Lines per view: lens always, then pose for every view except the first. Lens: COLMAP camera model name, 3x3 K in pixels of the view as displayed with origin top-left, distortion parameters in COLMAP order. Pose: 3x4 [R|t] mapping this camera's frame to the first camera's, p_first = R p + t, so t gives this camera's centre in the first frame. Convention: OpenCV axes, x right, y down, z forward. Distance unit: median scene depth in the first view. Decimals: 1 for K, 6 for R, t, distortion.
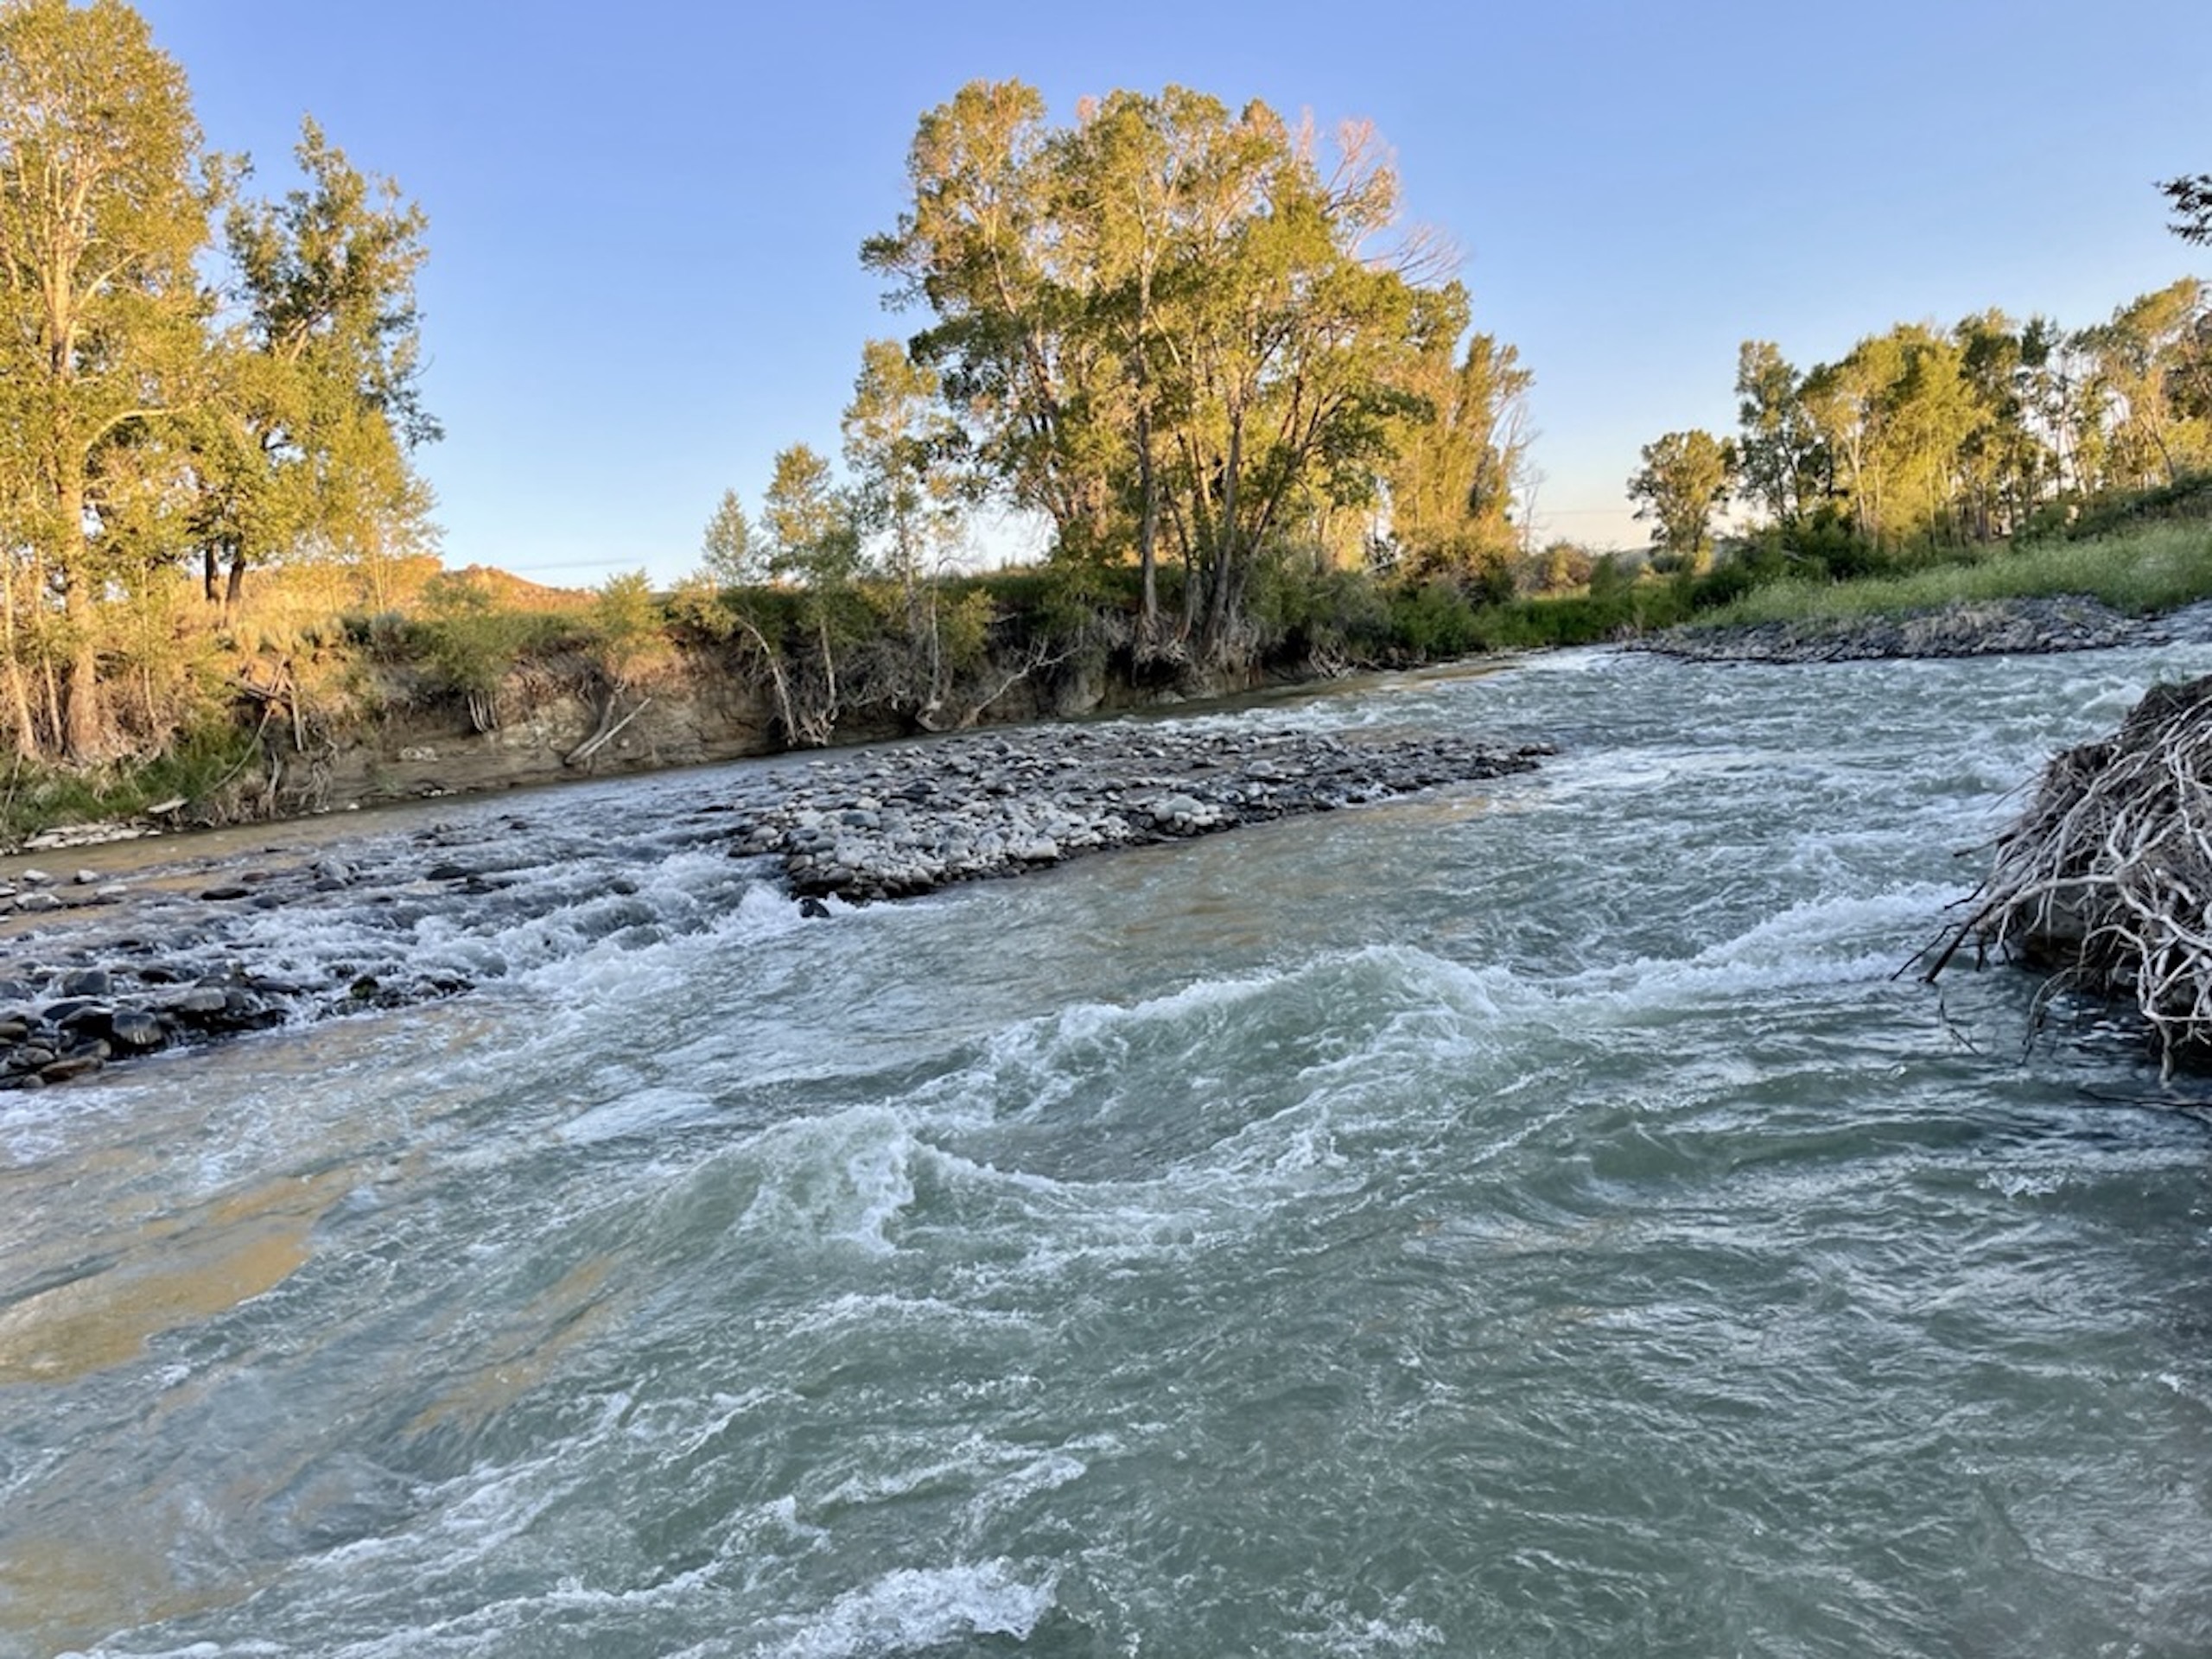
lens RADIAL K [[1639.3, 0, 1079.8], [0, 1639.3, 820.4], [0, 0, 1]] dist [0.089269, -0.116161]
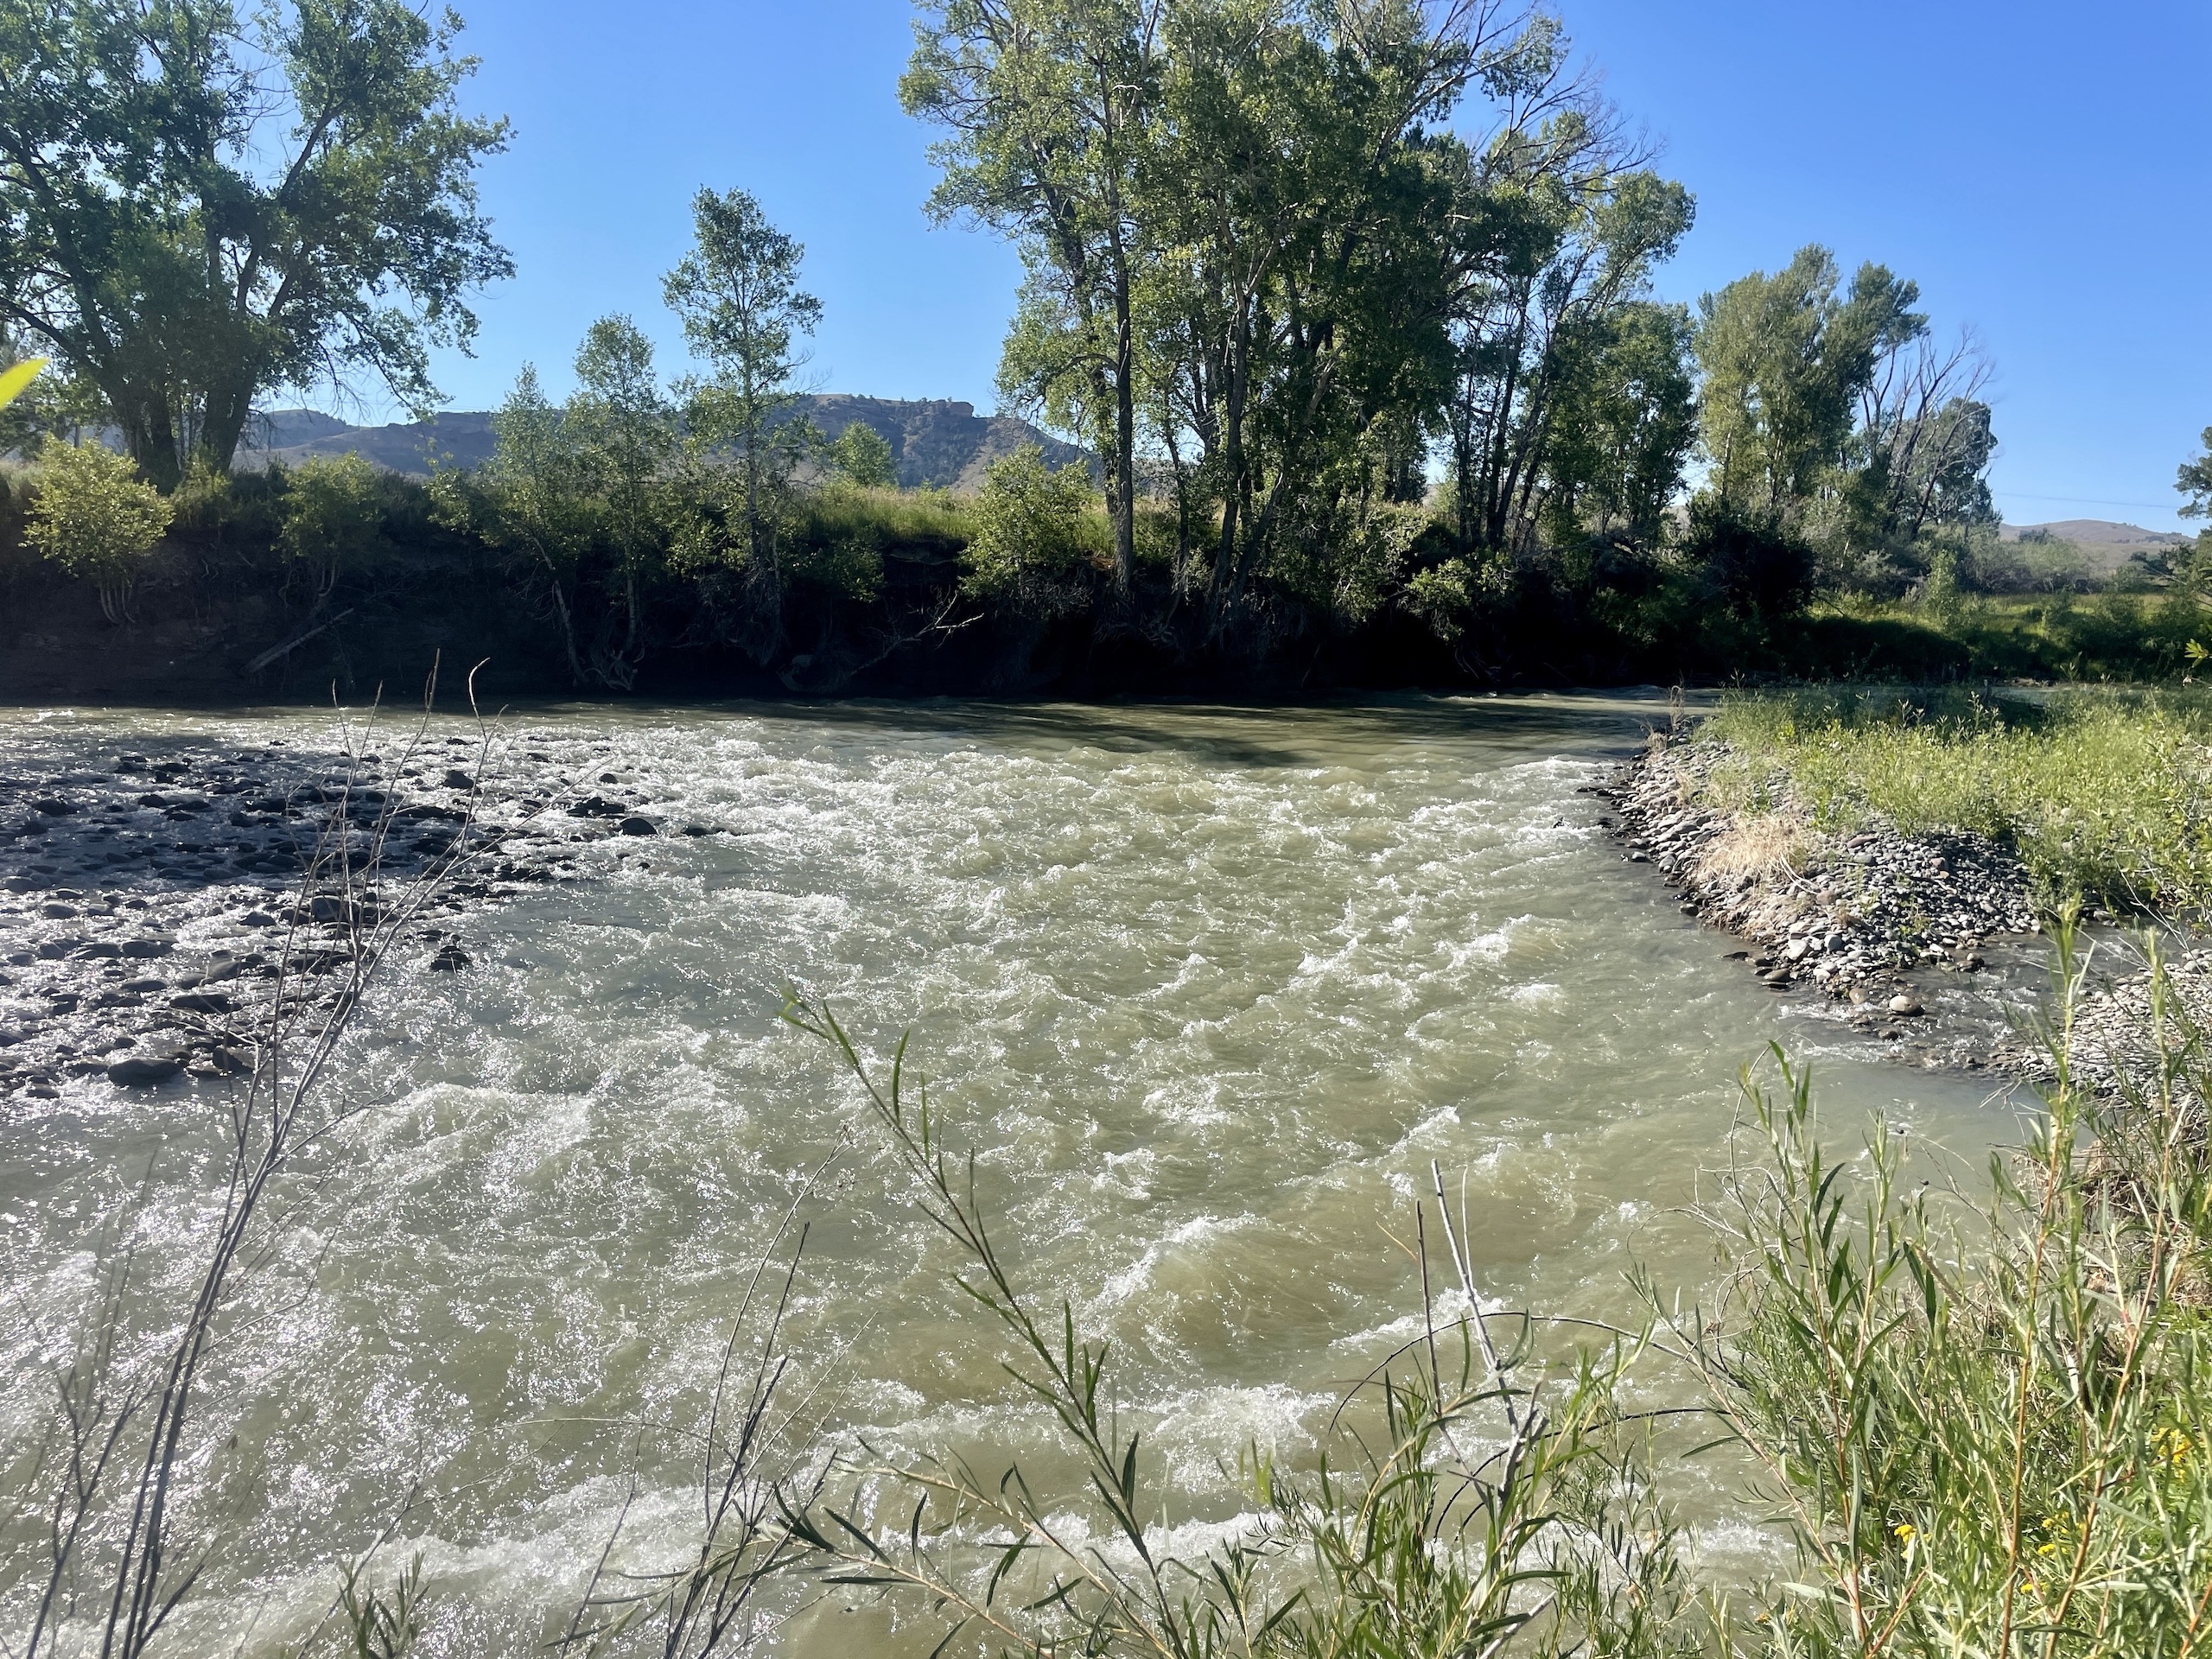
lens RADIAL K [[1661.8, 0, 1123.1], [0, 1661.8, 830.4], [0, 0, 1]] dist [0.085798, -0.114246]
pose [[0.954230, 0.173430, -0.243655, 0.211282], [-0.156521, 0.983811, 0.087276, -0.064165], [0.254846, -0.045144, 0.965927, 0.183581]]
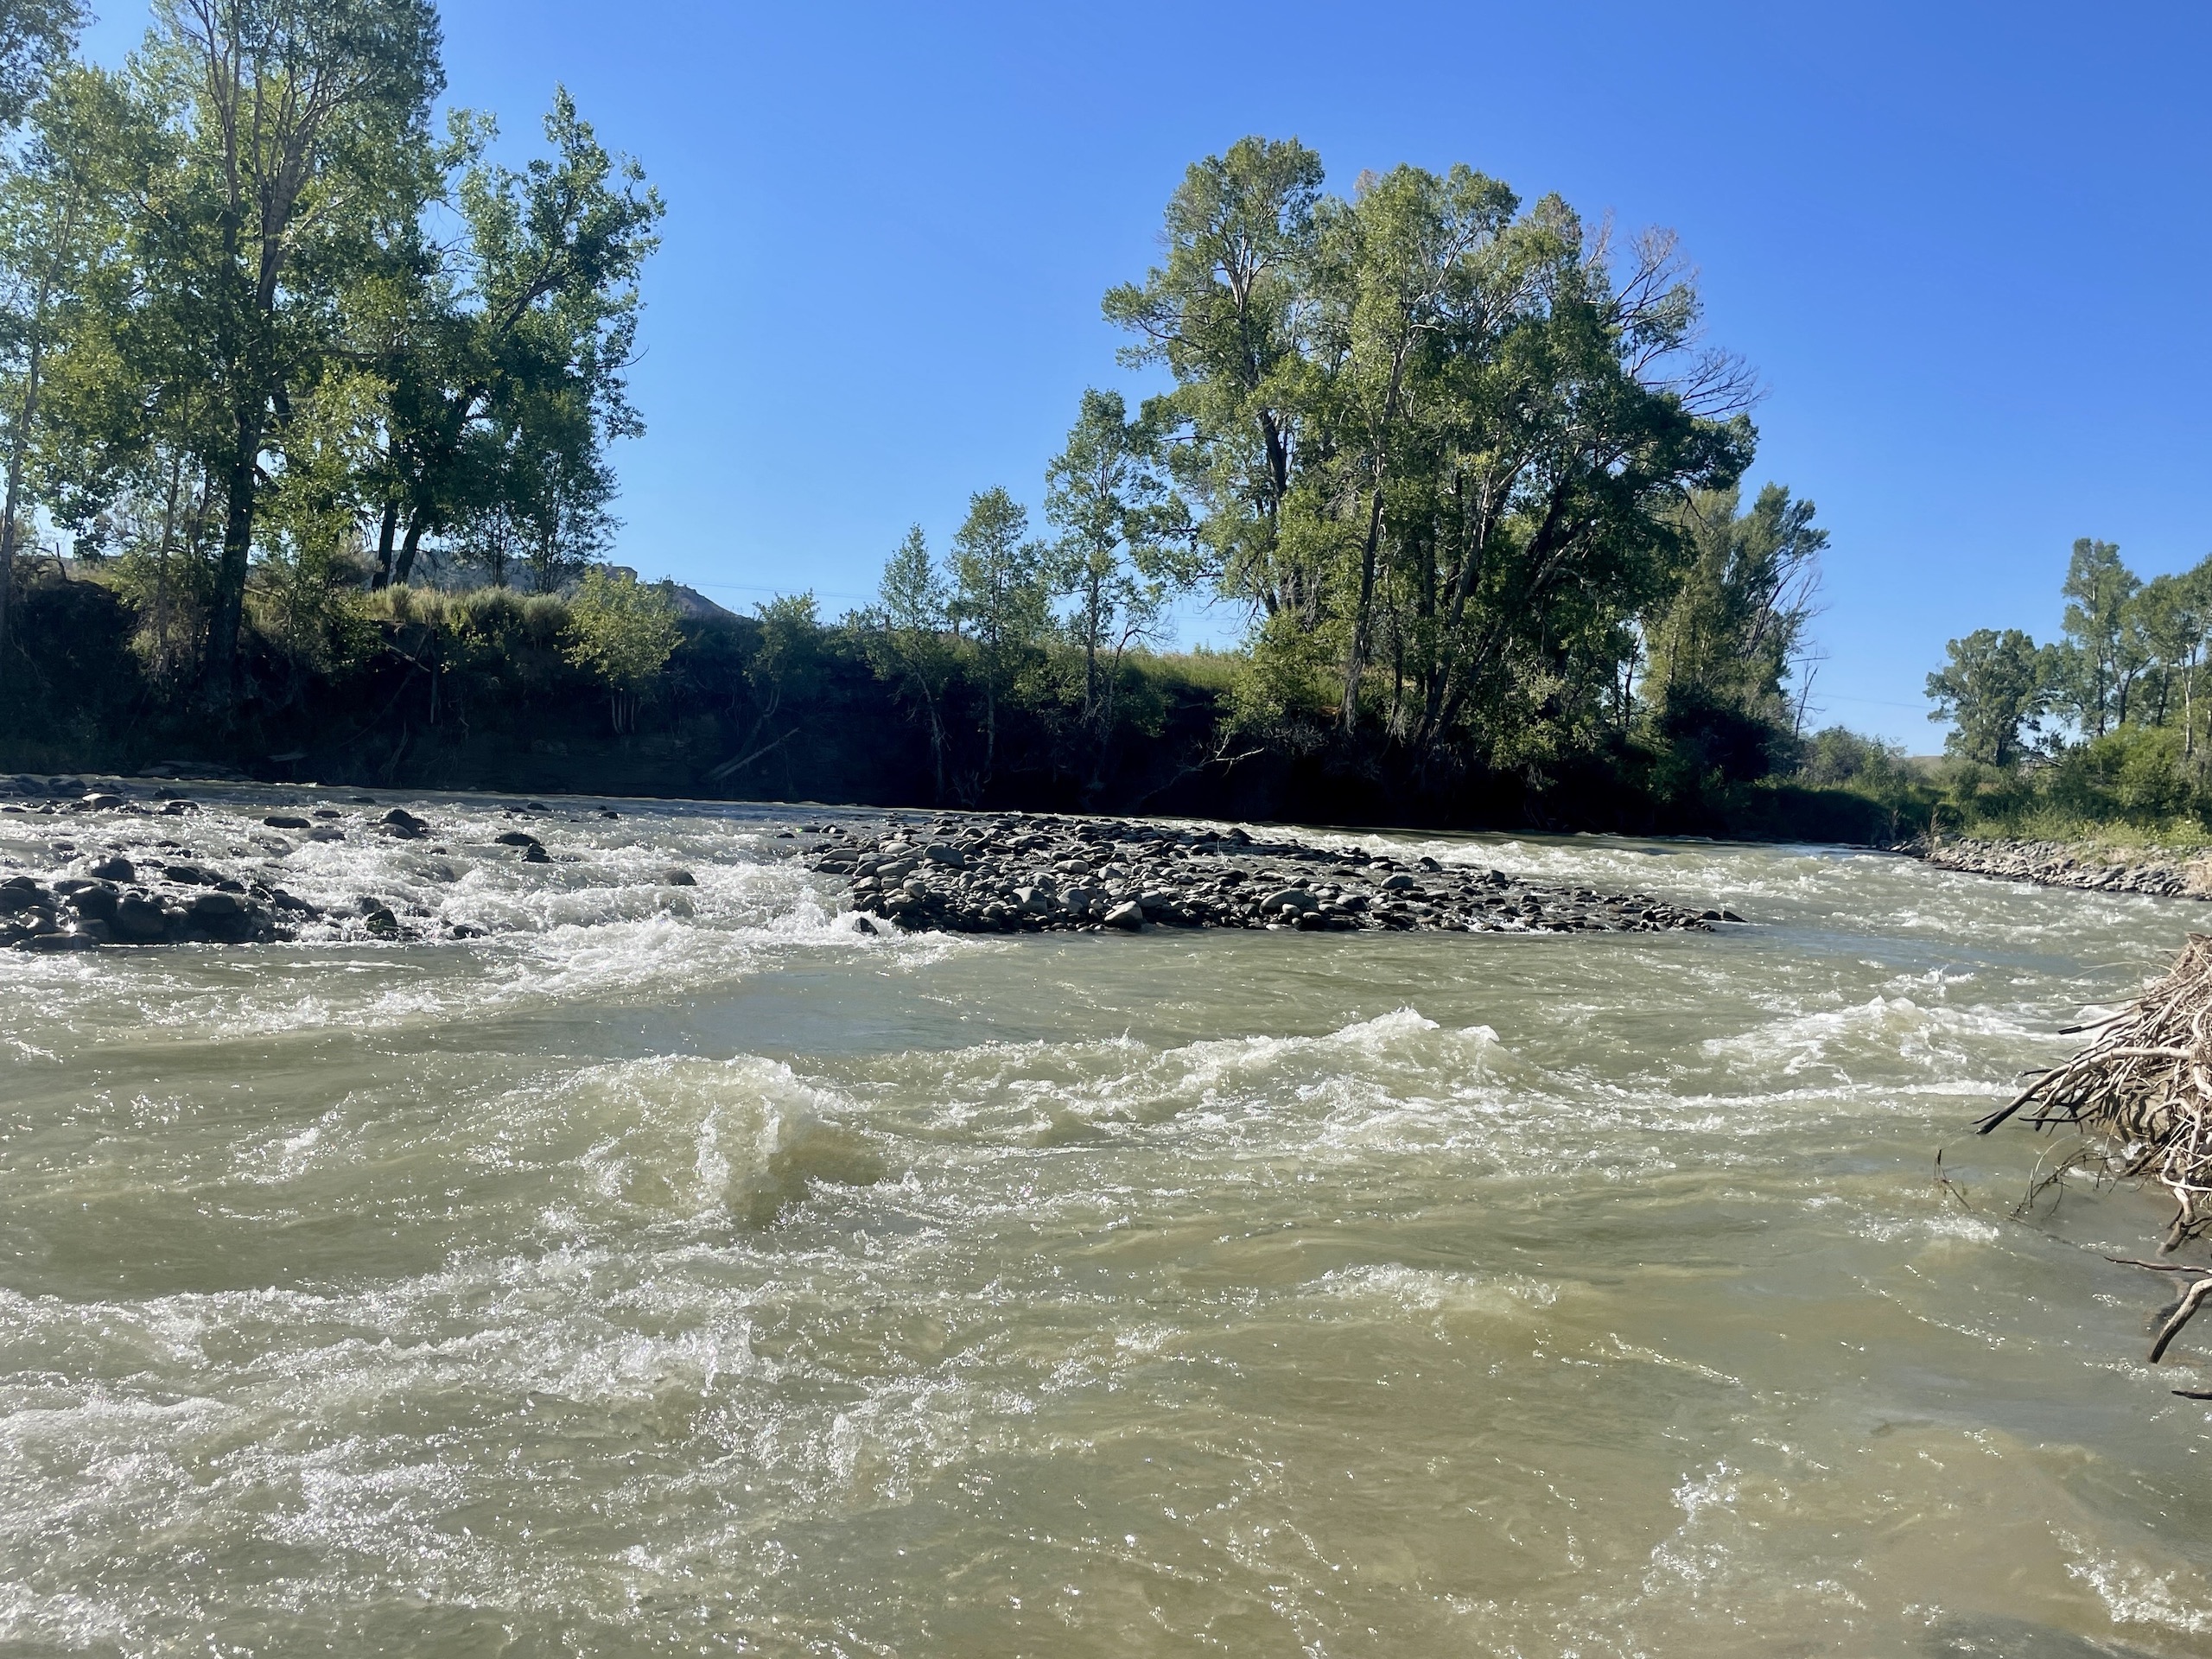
lens RADIAL K [[1801.5, 0, 1106.8], [0, 1801.5, 850.1], [0, 0, 1]] dist [0.092449, -0.118675]
pose [[0.982684, 0.161758, -0.090372, 0.010676], [-0.166148, 0.985148, -0.043329, 0.005973], [0.082021, 0.057594, 0.994965, -0.001883]]
